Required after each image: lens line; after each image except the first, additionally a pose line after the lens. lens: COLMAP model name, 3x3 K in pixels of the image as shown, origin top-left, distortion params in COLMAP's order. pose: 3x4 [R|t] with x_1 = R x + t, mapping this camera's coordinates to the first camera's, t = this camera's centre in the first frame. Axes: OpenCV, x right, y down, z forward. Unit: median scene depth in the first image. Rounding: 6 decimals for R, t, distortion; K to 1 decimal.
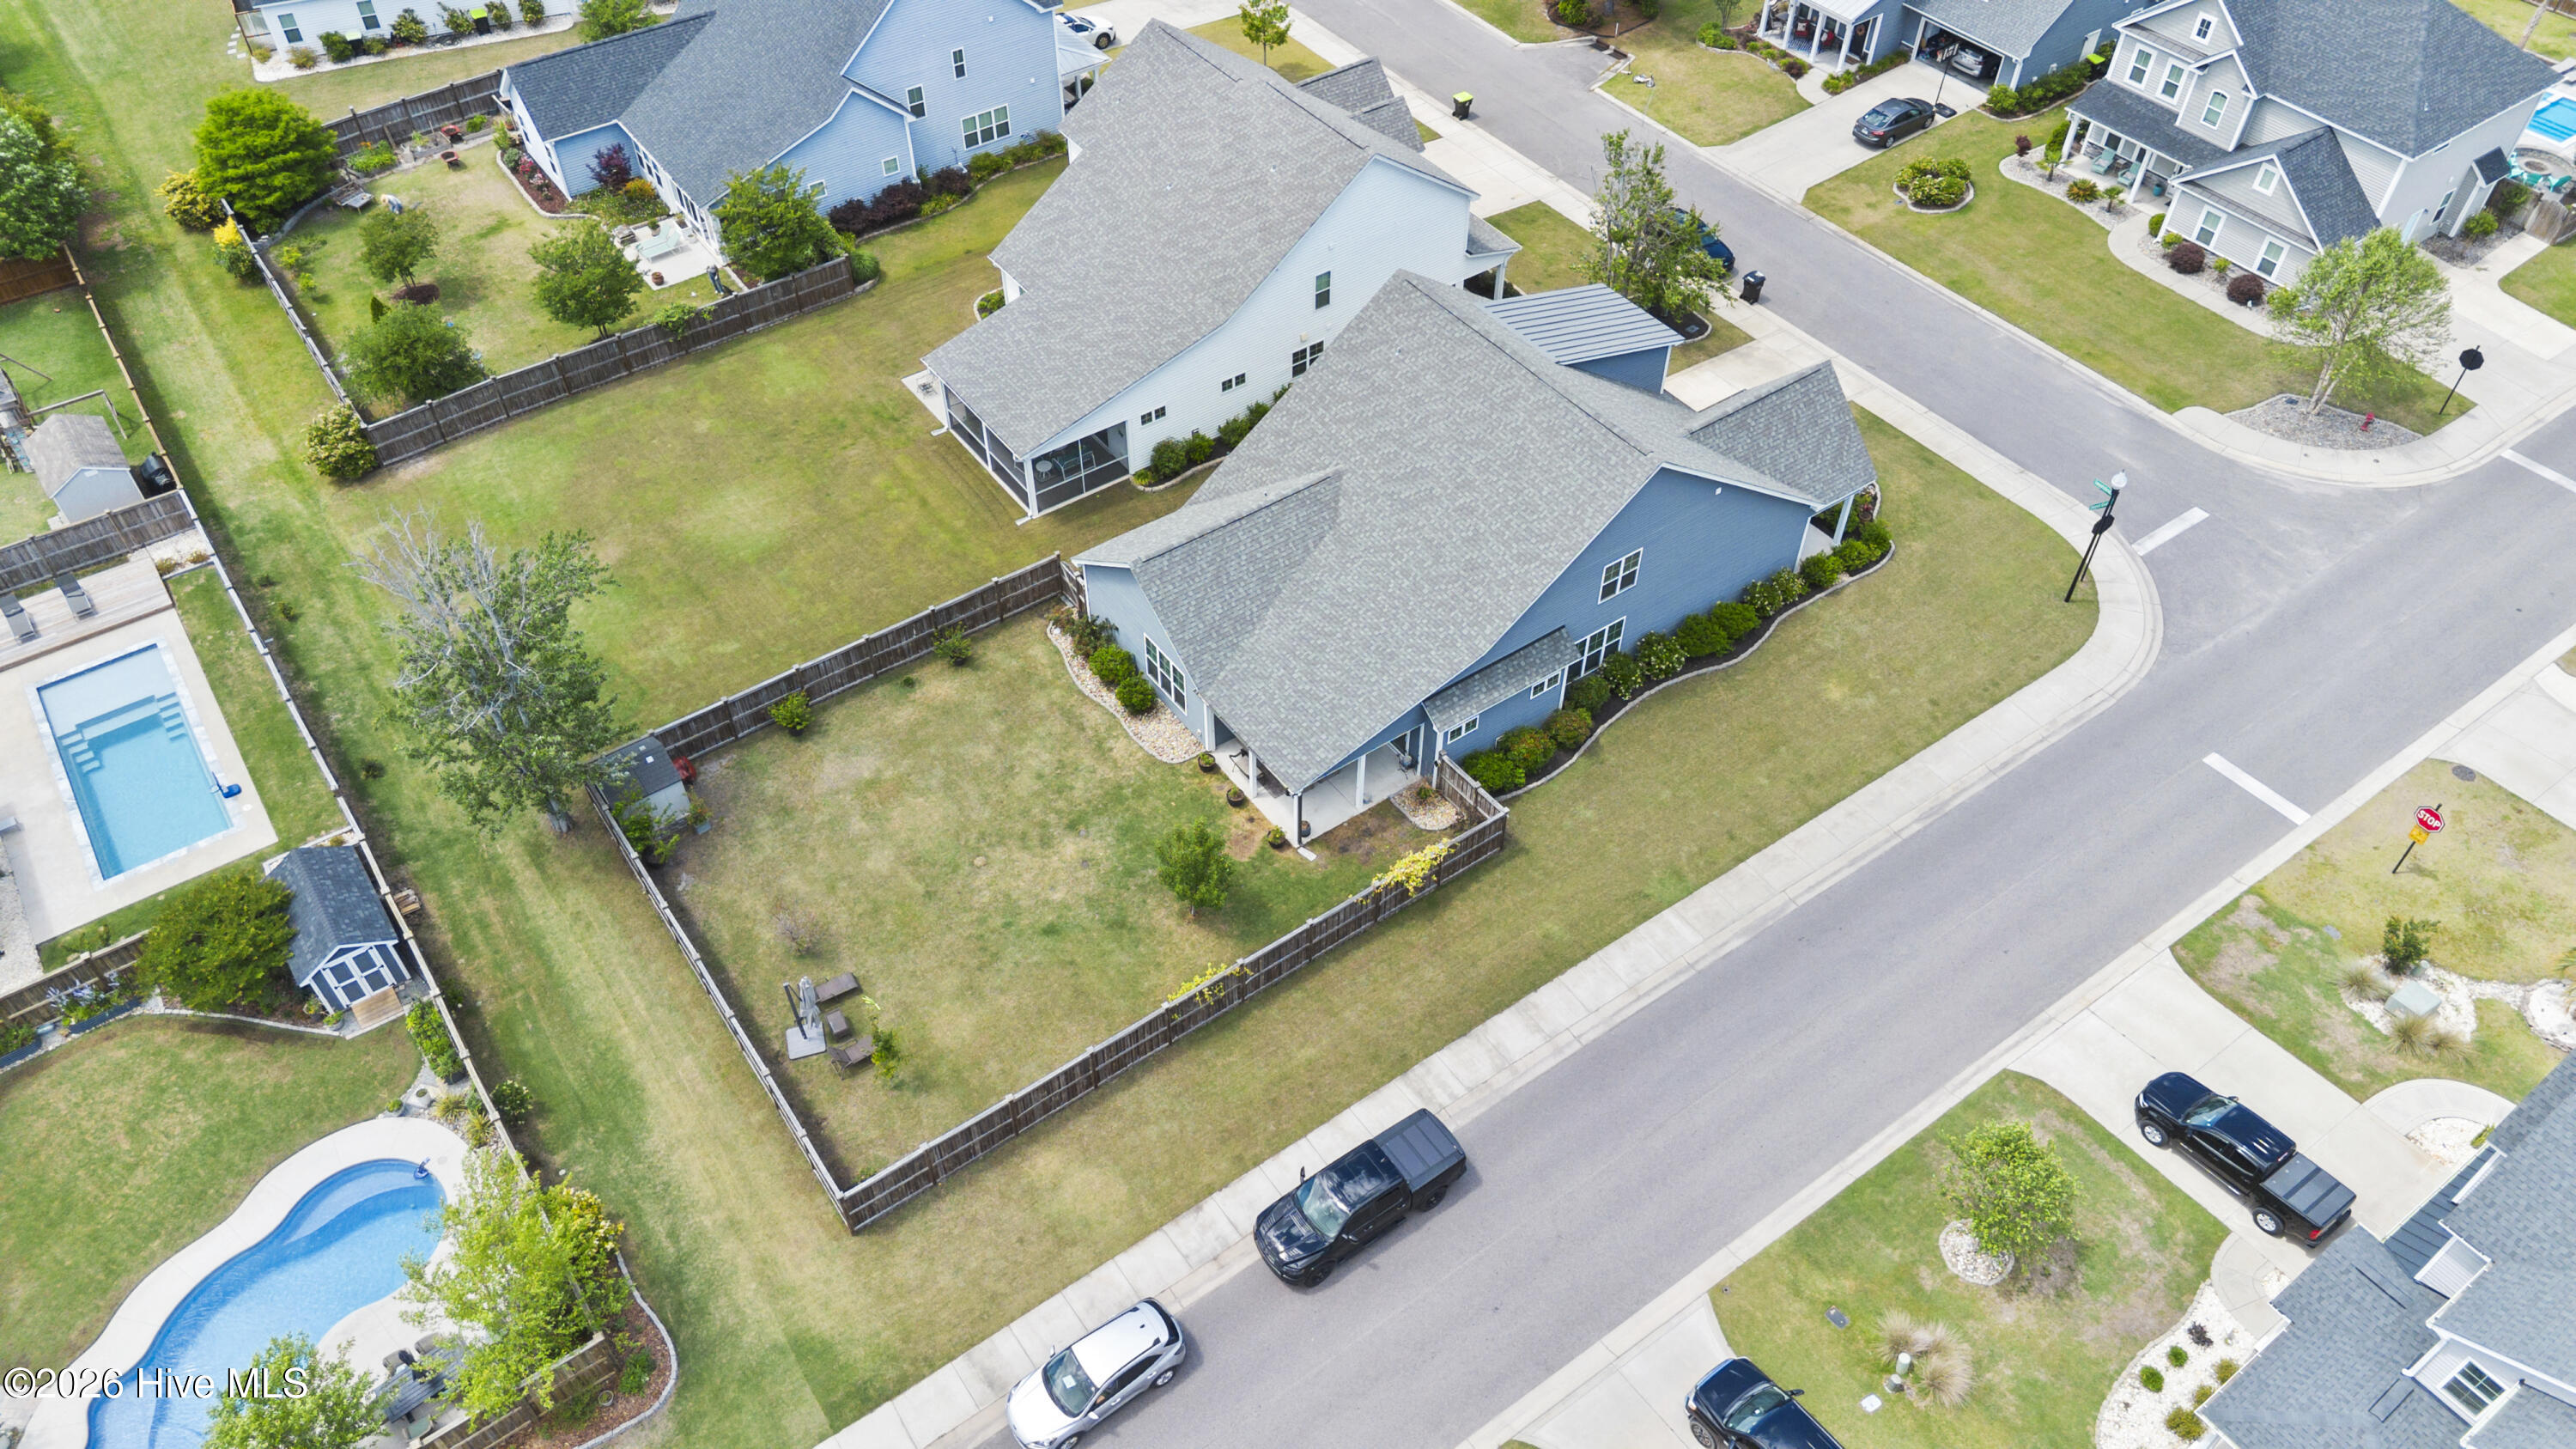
lens RADIAL K [[1822.5, 0, 1282.1], [0, 1822.5, 726.8], [0, 0, 1]] dist [0.079823, -0.082157]
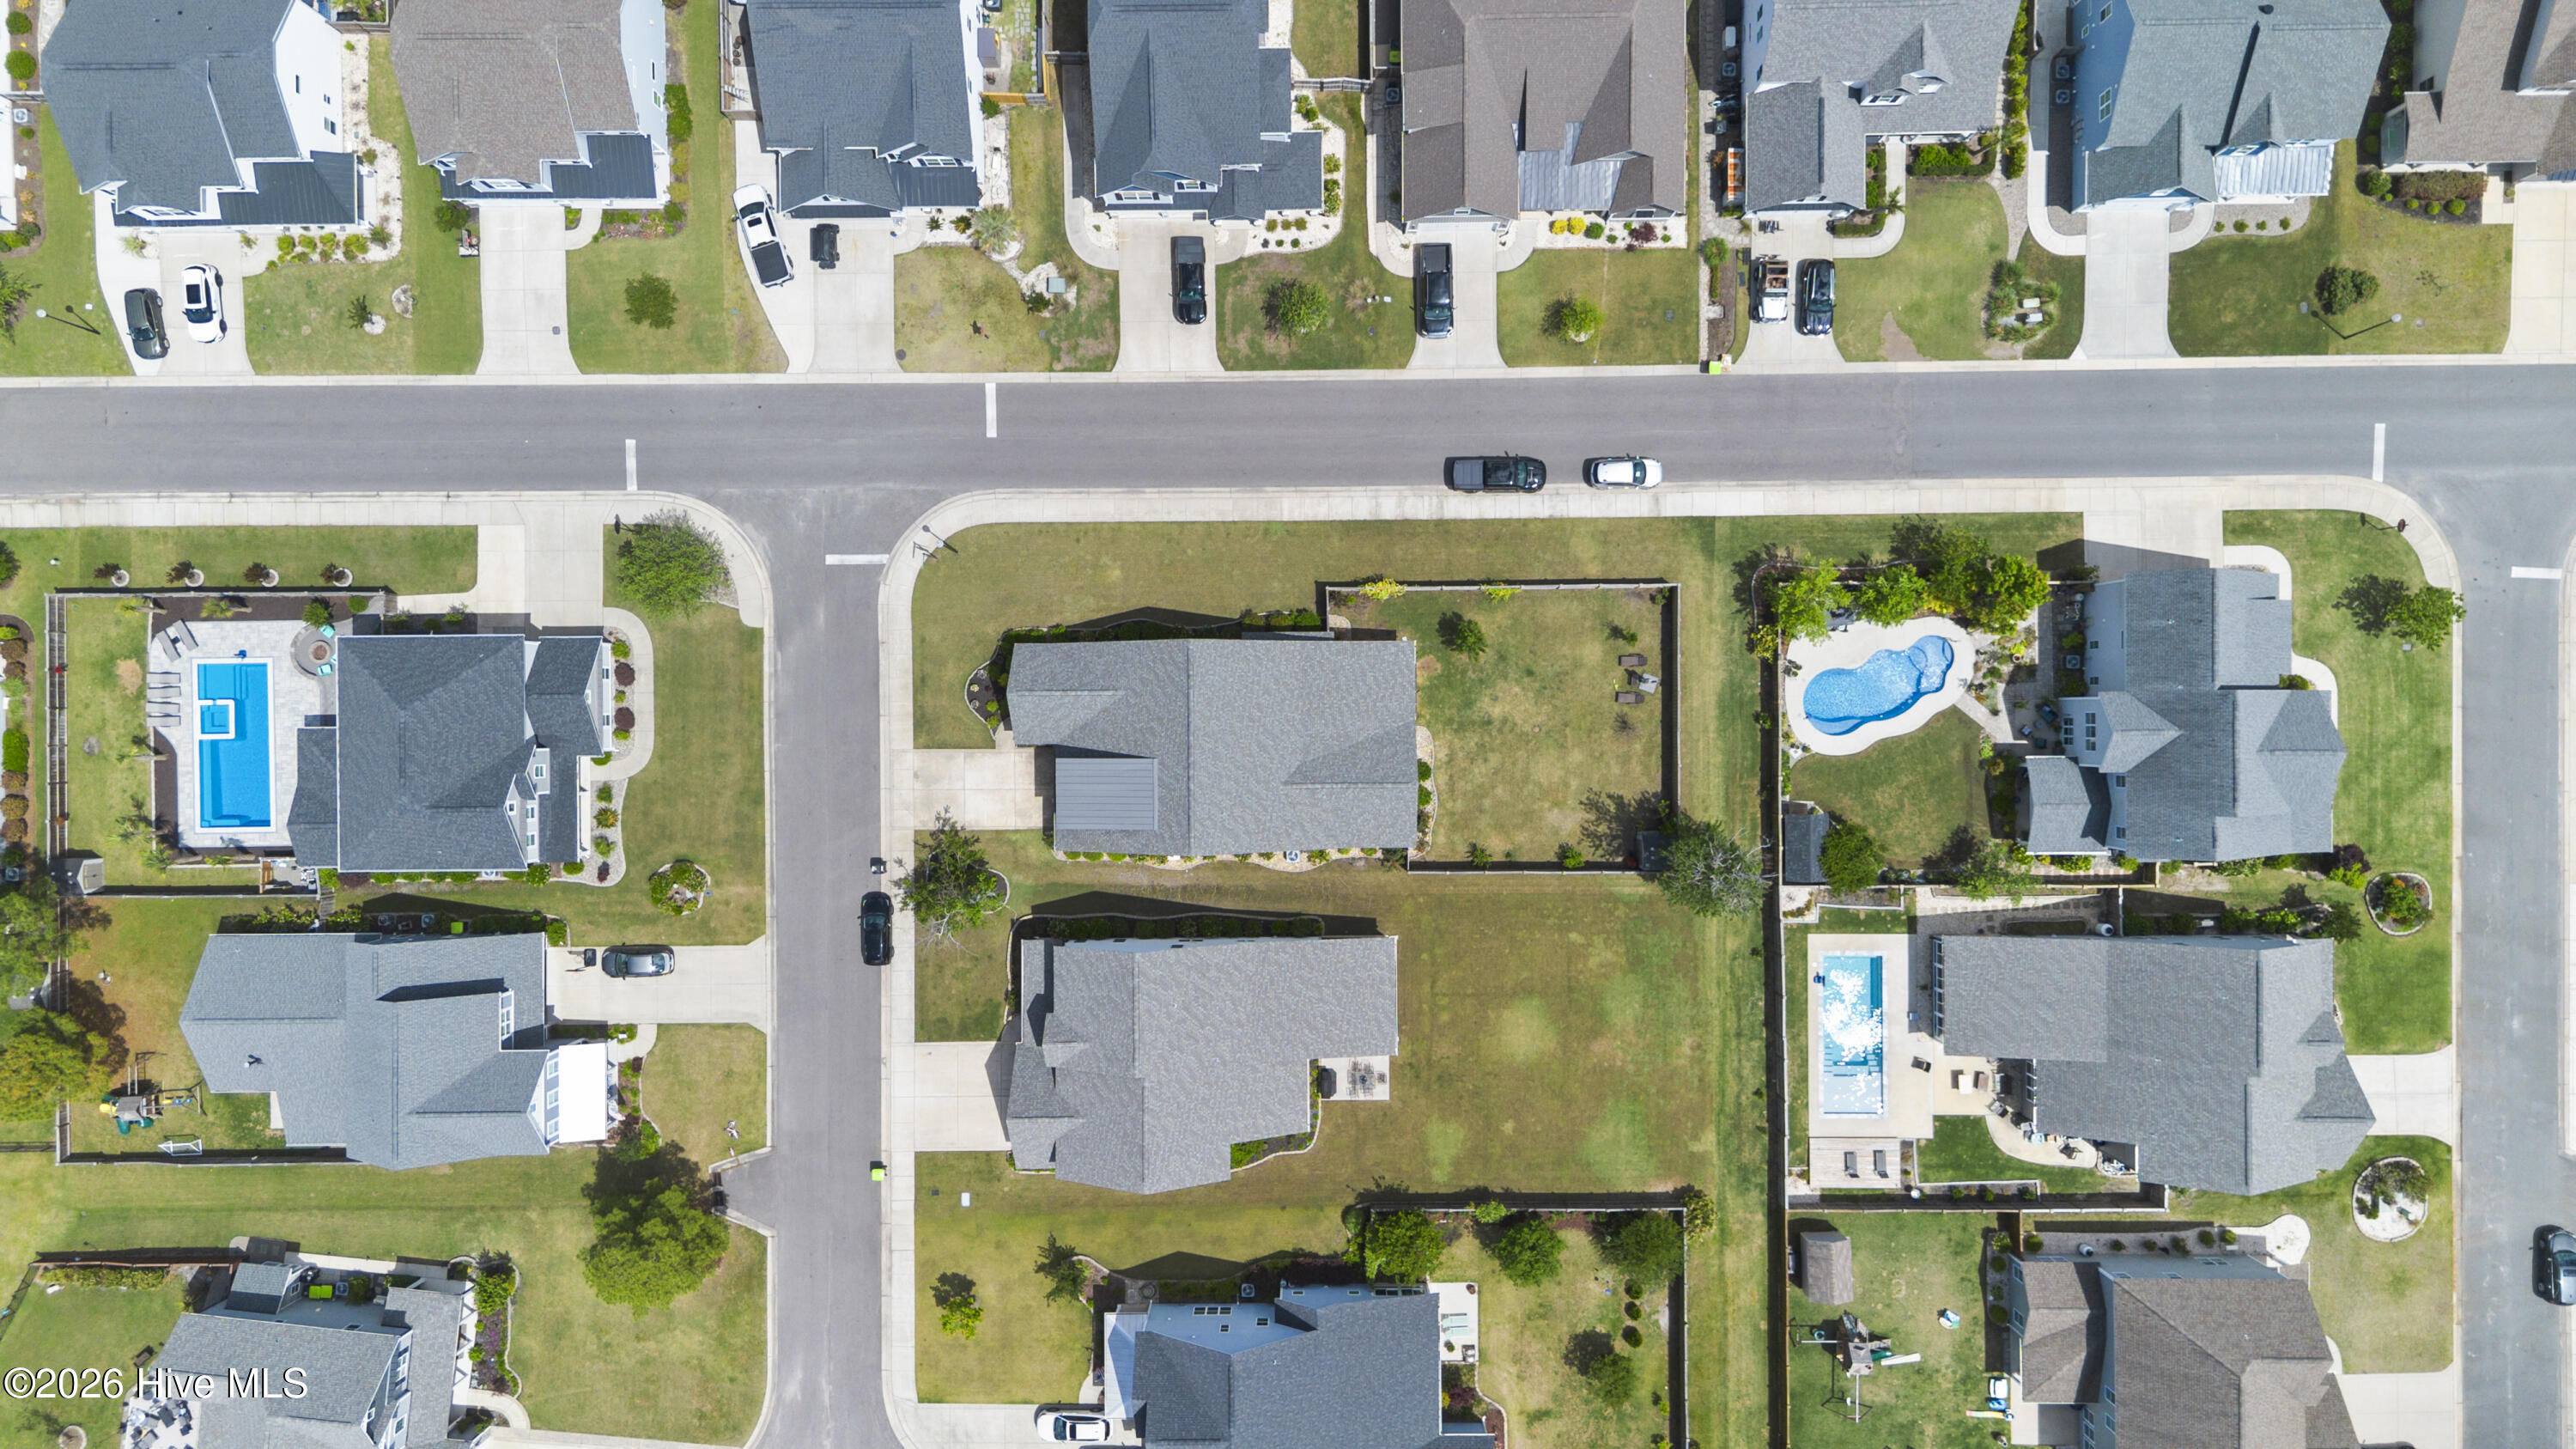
lens RADIAL K [[1822.5, 0, 1273.0], [0, 1822.5, 719.7], [0, 0, 1]] dist [0.079823, -0.082157]
pose [[-0.817763, -0.575555, 0.000557, 0.082950], [0.423747, -0.601414, 0.677303, -1.420845], [-0.389491, 0.554109, 0.735704, -0.405271]]
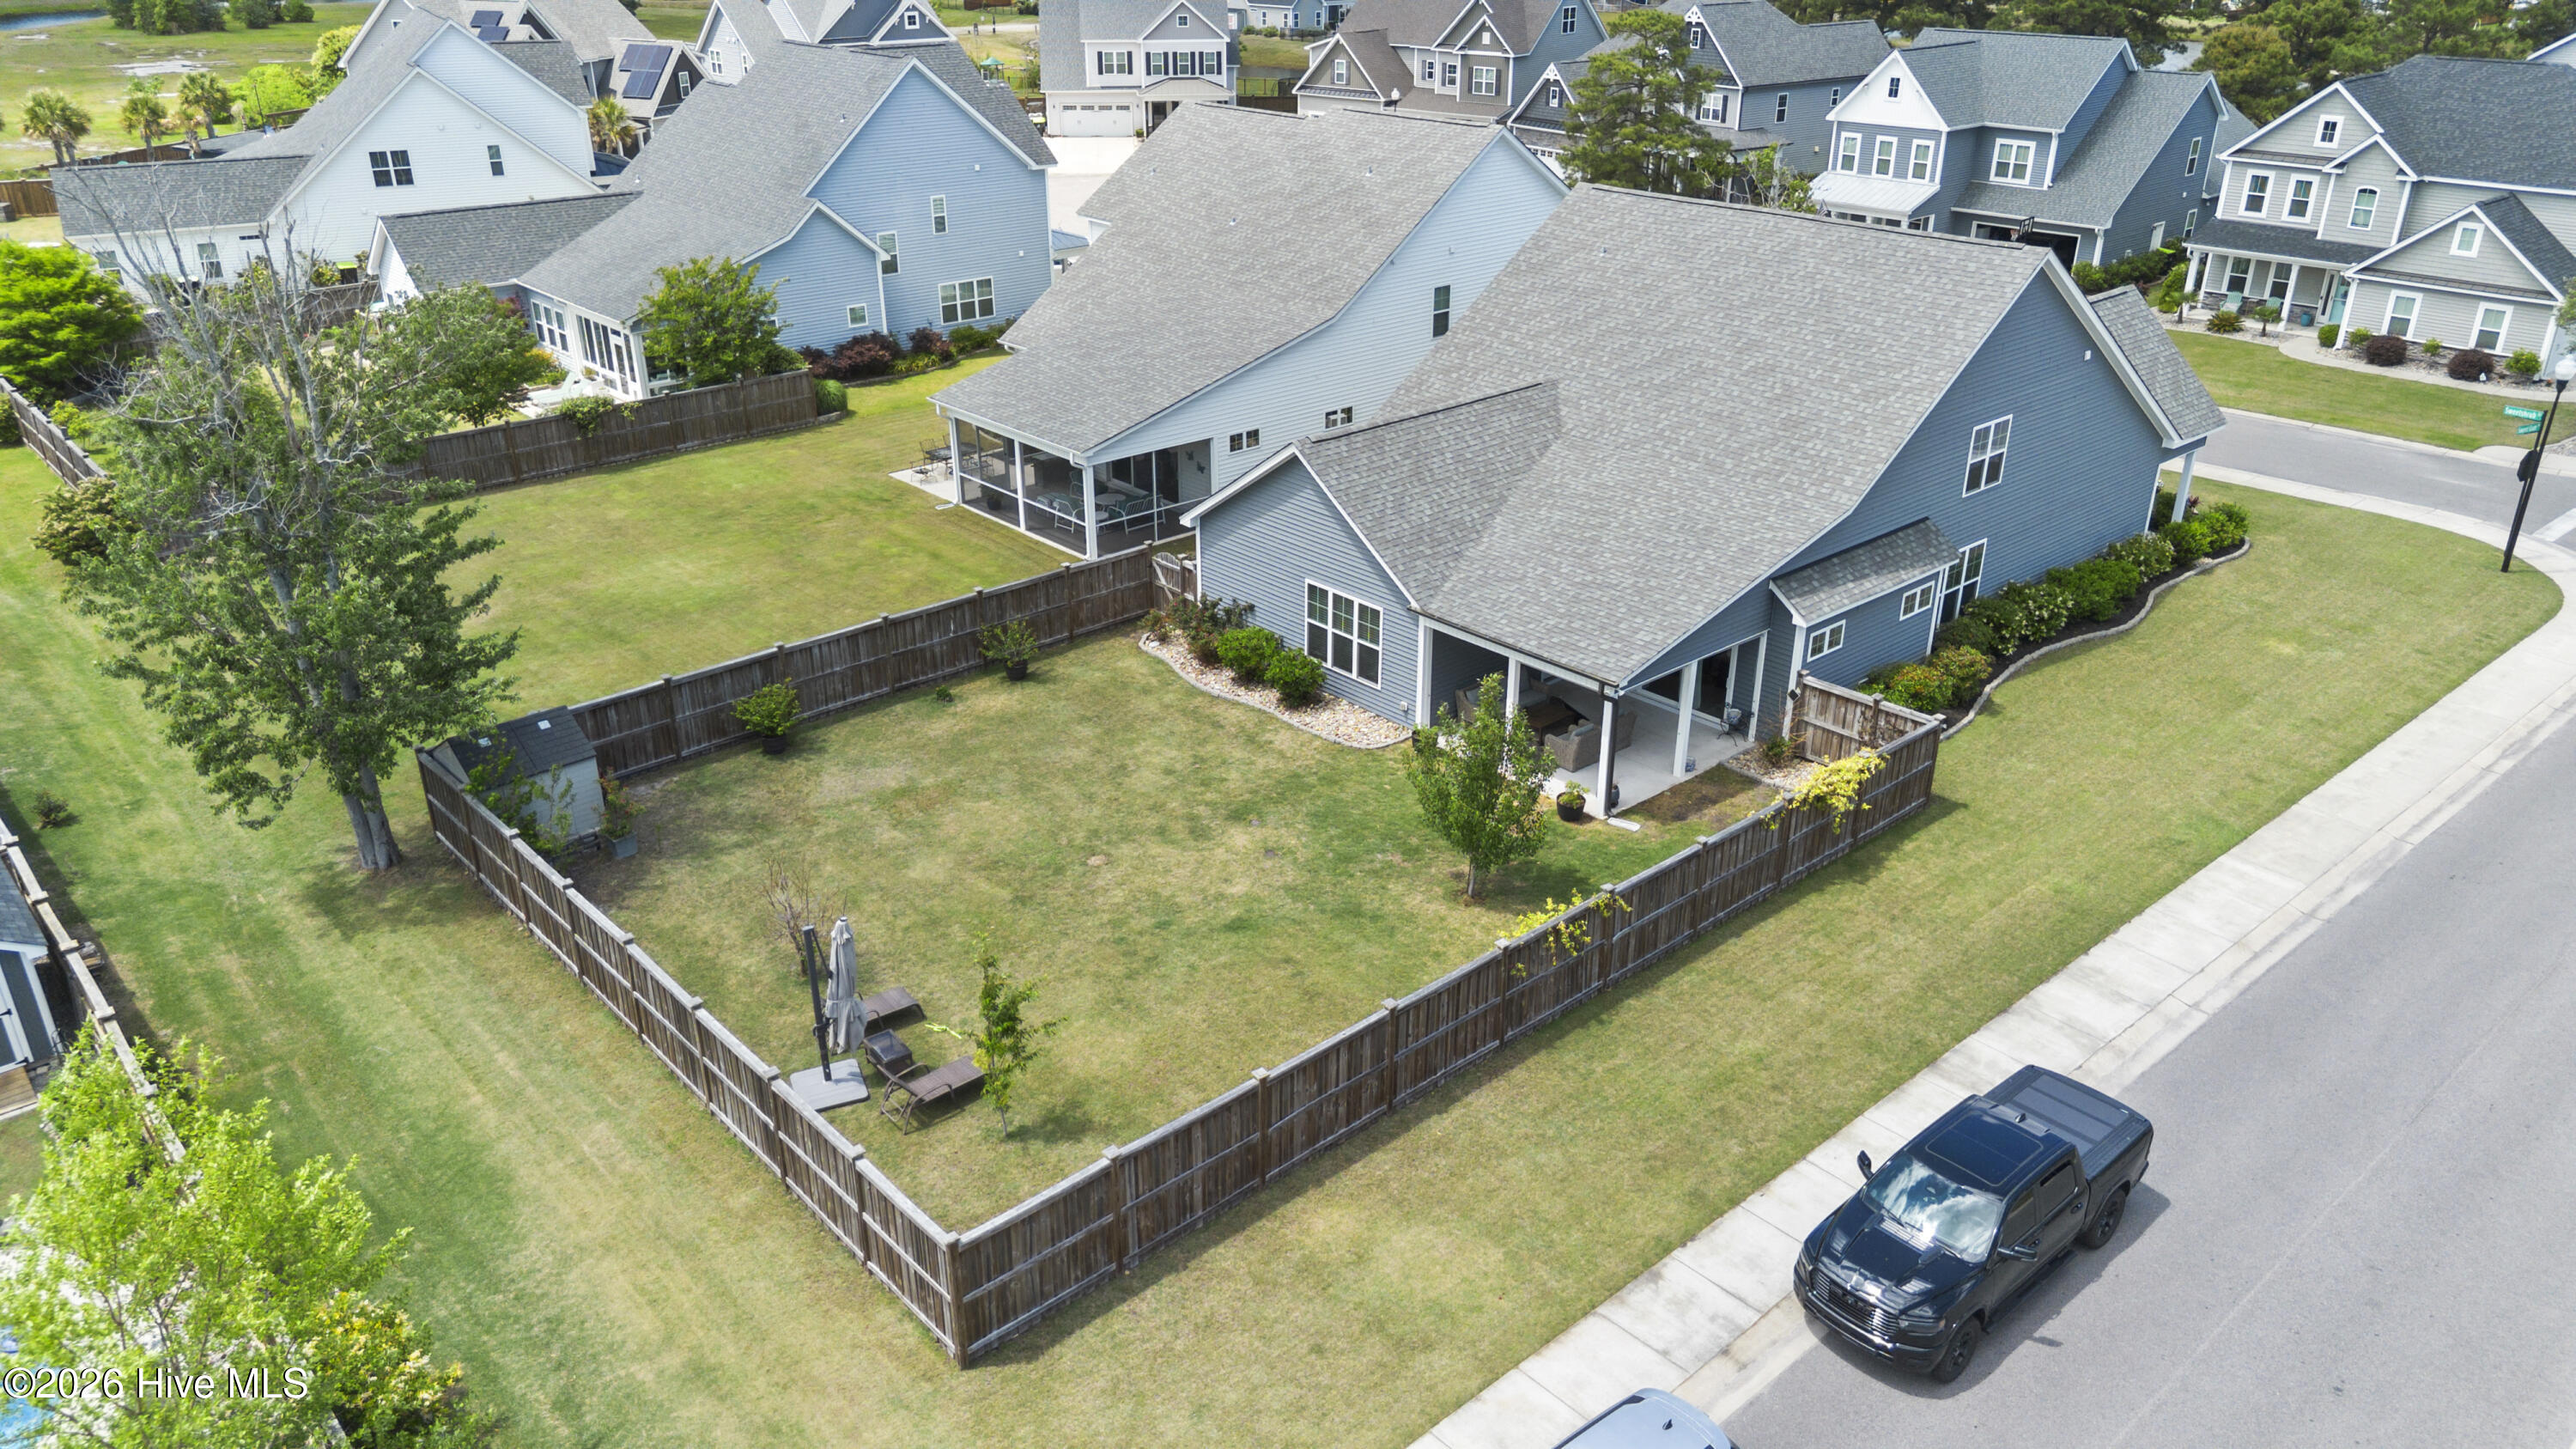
lens RADIAL K [[1822.5, 0, 1282.2], [0, 1822.5, 725.9], [0, 0, 1]] dist [0.079823, -0.082157]
pose [[0.994088, -0.047262, 0.097753, -0.158302], [0.079895, 0.928048, -0.363791, 0.251168], [-0.073525, 0.369451, 0.926337, 0.412487]]
